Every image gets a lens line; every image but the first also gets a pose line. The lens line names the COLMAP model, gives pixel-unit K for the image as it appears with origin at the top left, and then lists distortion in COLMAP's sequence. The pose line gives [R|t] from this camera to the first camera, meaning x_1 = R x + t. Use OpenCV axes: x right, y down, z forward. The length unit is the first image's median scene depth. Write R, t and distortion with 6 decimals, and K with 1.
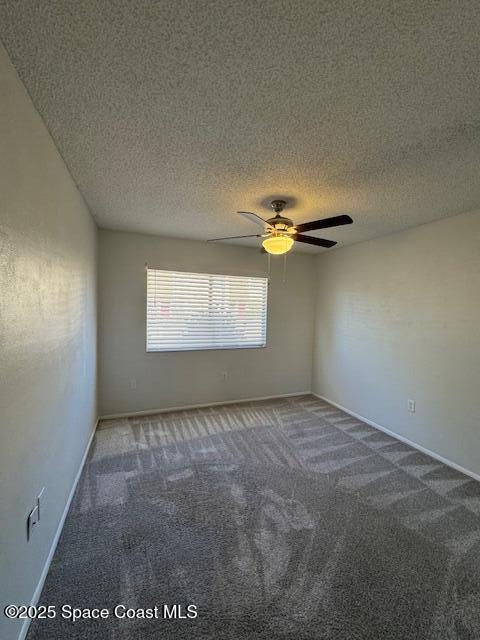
lens RADIAL K [[255.6, 0, 240.0], [0, 255.6, 320.0], [0, 0, 1]] dist [0.000539, 0.000095]
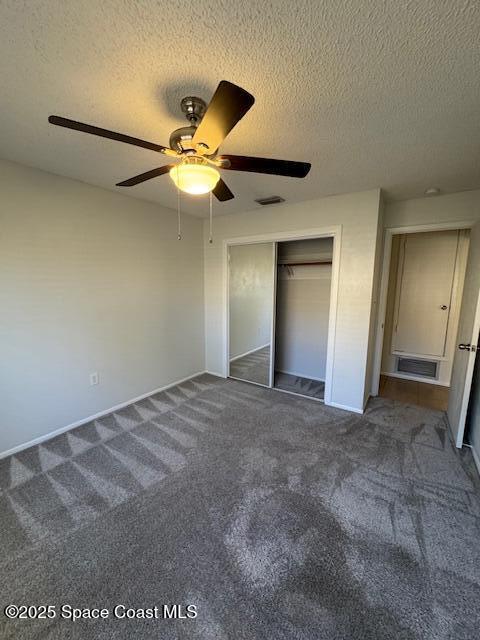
lens RADIAL K [[255.6, 0, 240.0], [0, 255.6, 320.0], [0, 0, 1]] dist [0.000539, 0.000095]
pose [[-0.539539, -0.156343, 0.827318, -0.395300], [0.028767, 0.978612, 0.203694, -0.065243], [-0.841469, 0.133700, -0.523501, 1.021464]]
